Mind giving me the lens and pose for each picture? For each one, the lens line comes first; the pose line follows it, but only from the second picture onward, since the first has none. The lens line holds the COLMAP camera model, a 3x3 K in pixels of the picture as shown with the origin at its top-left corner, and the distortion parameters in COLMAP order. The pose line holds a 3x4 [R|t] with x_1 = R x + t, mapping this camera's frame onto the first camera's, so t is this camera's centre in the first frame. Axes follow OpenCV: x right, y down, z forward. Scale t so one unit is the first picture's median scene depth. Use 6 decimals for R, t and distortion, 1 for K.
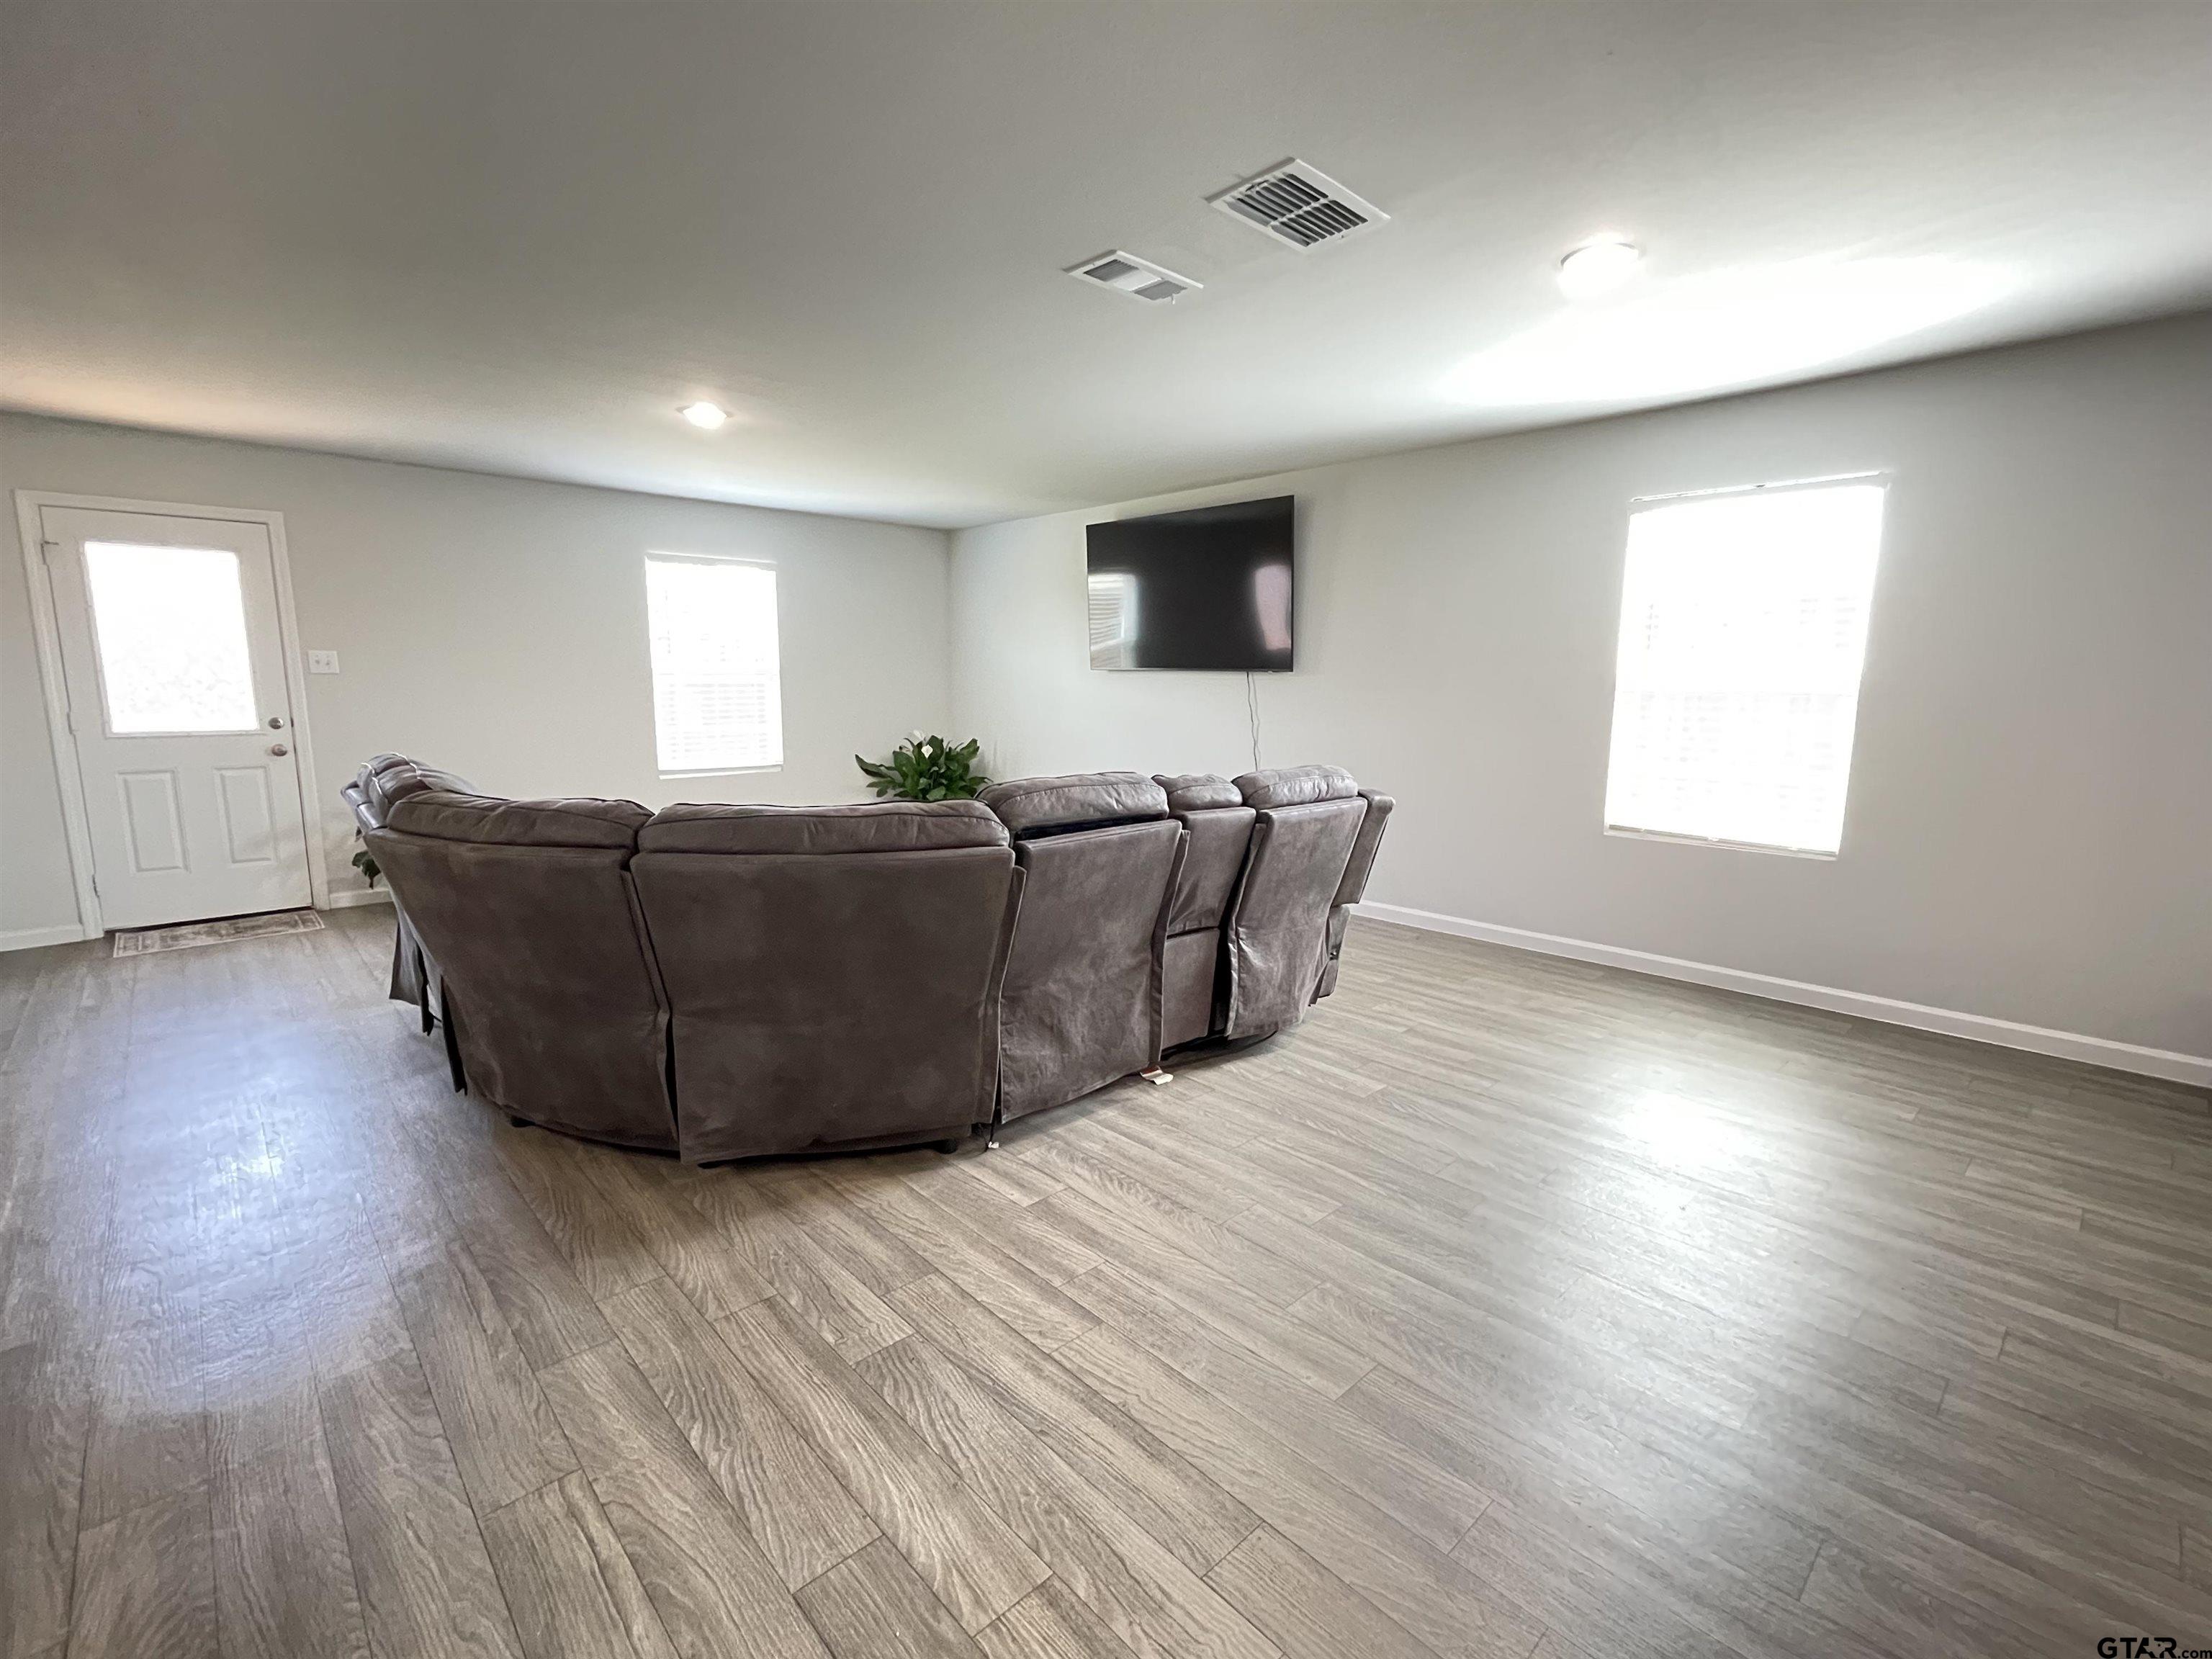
lens RADIAL K [[963.6, 0, 1106.0], [0, 963.6, 829.5], [0, 0, 1]] dist [0.001287, -0.001213]
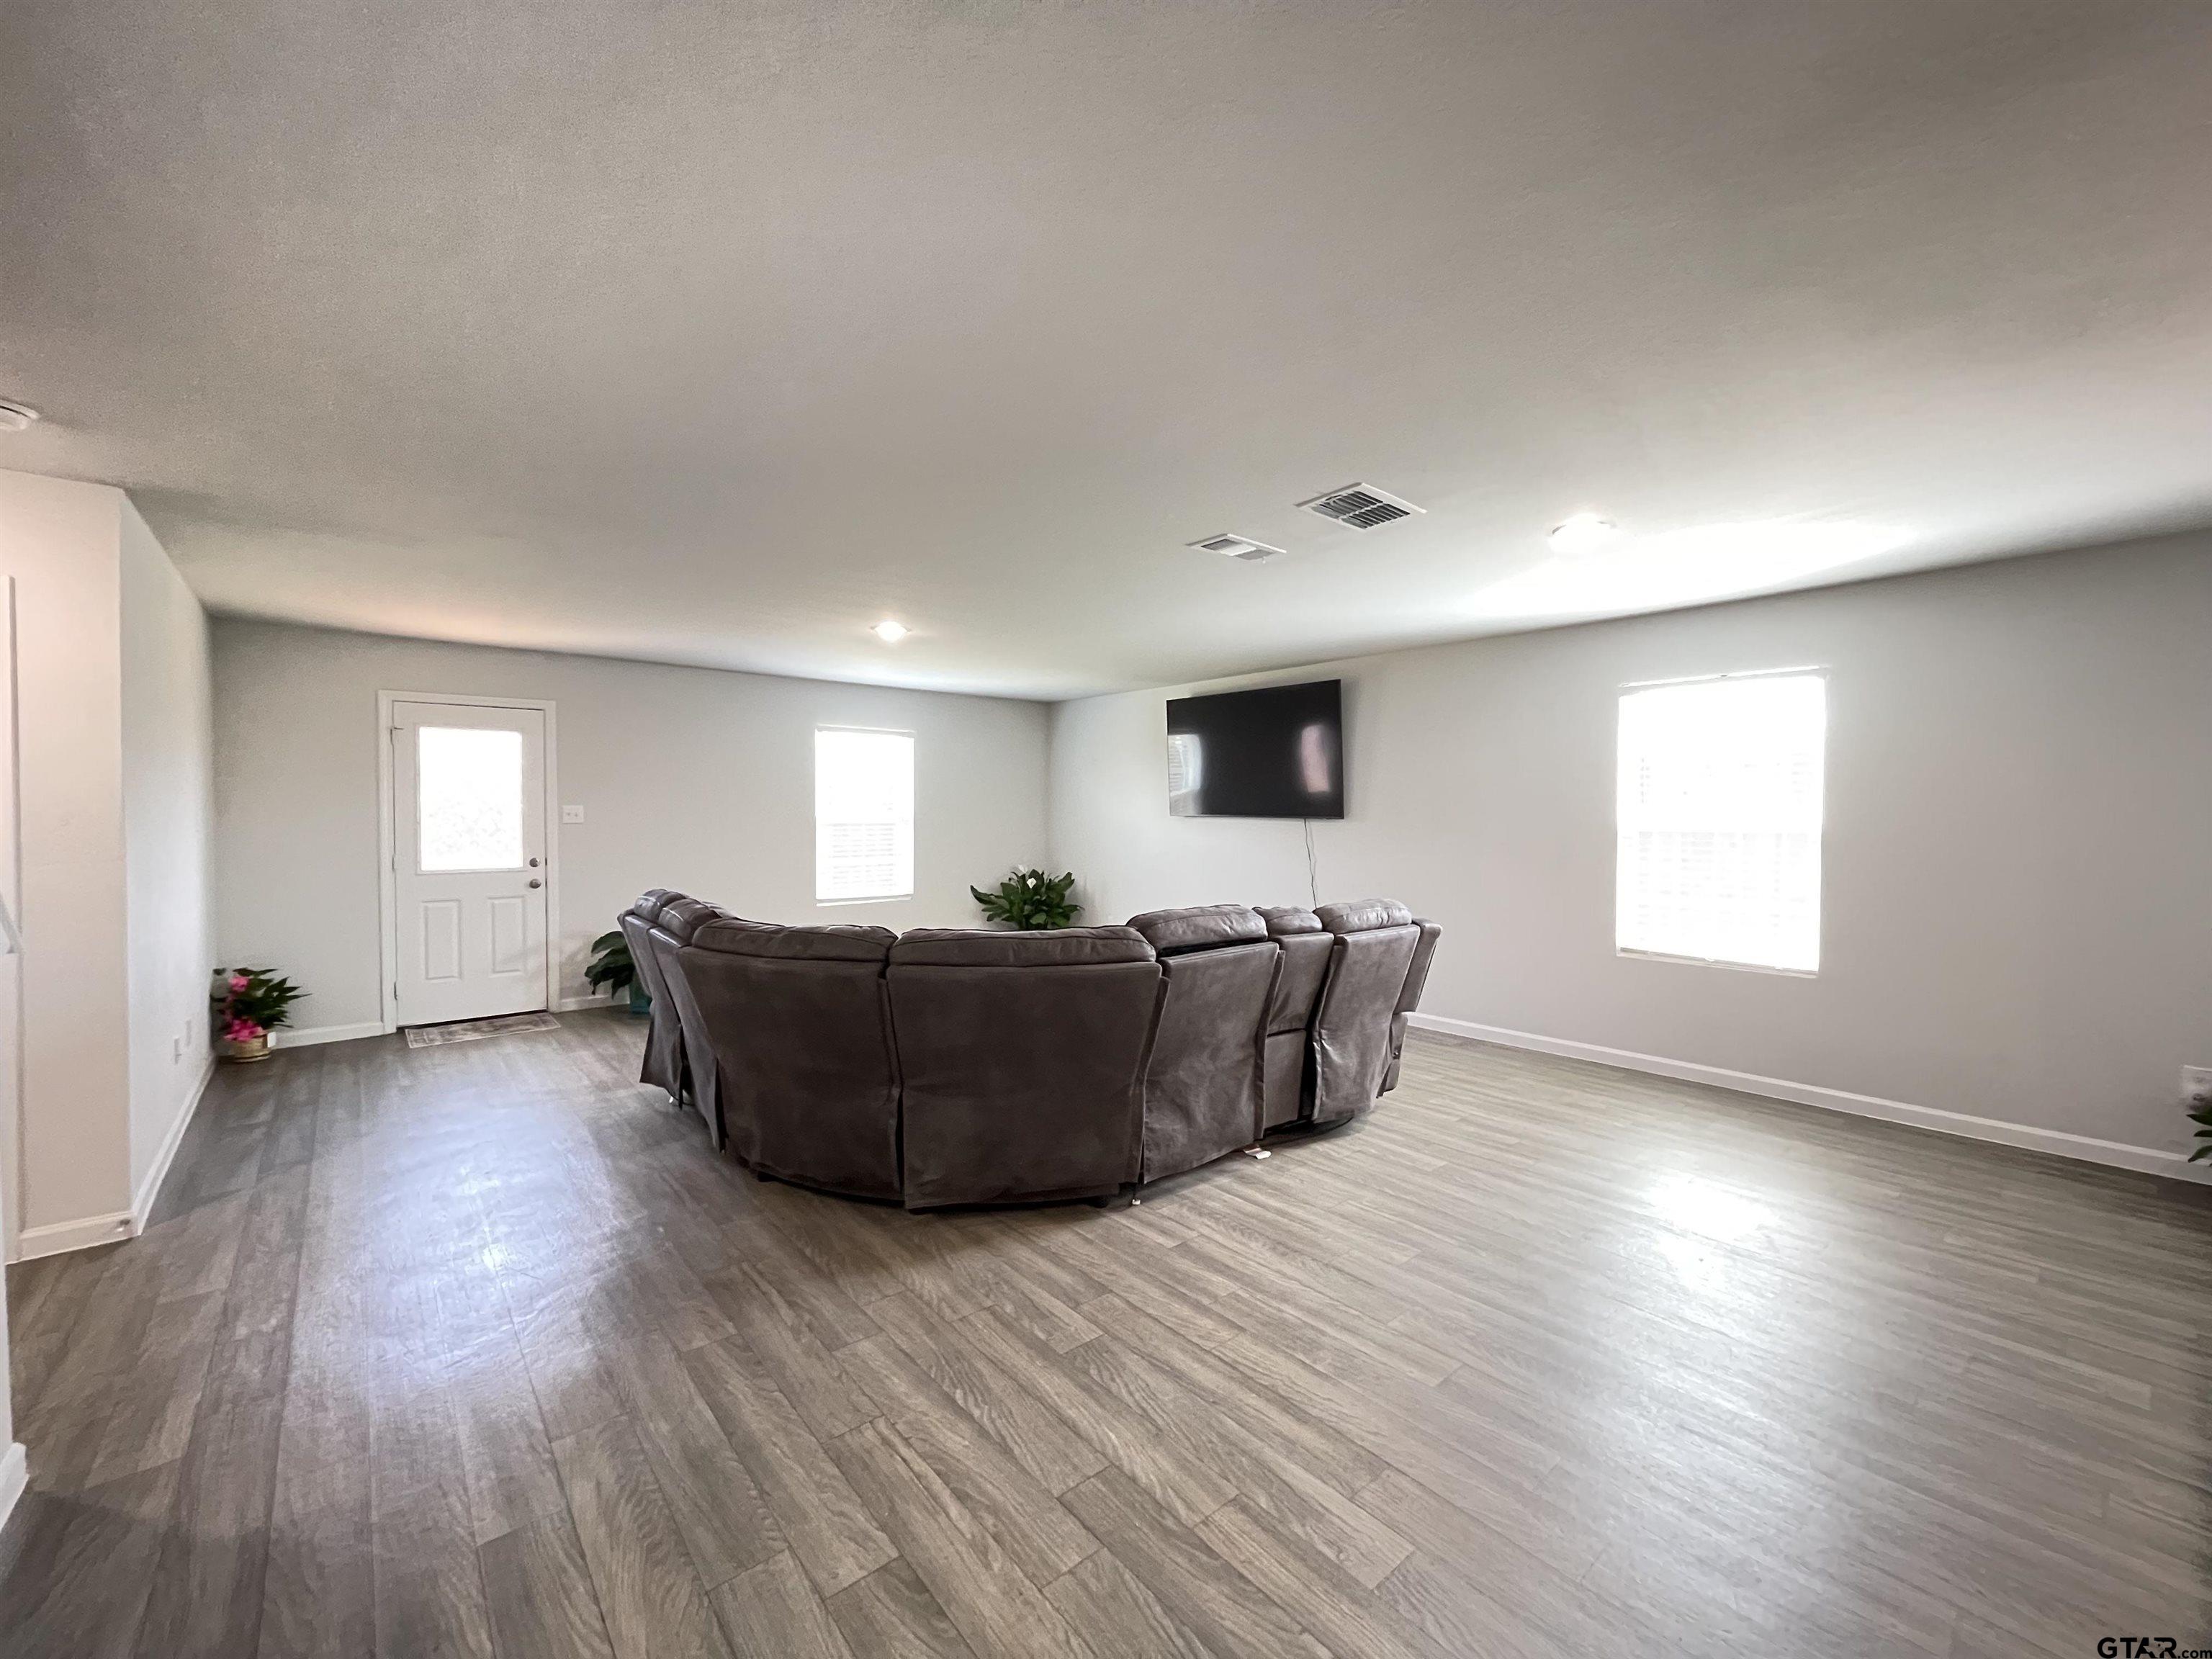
lens RADIAL K [[879.2, 0, 1106.0], [0, 879.2, 829.5], [0, 0, 1]] dist [-0.002622, 0.000647]
pose [[0.998749, -0.002370, -0.049953, -0.100350], [-0.004440, 0.990729, -0.135779, 0.001311], [0.049812, 0.135831, 0.989479, -0.211296]]
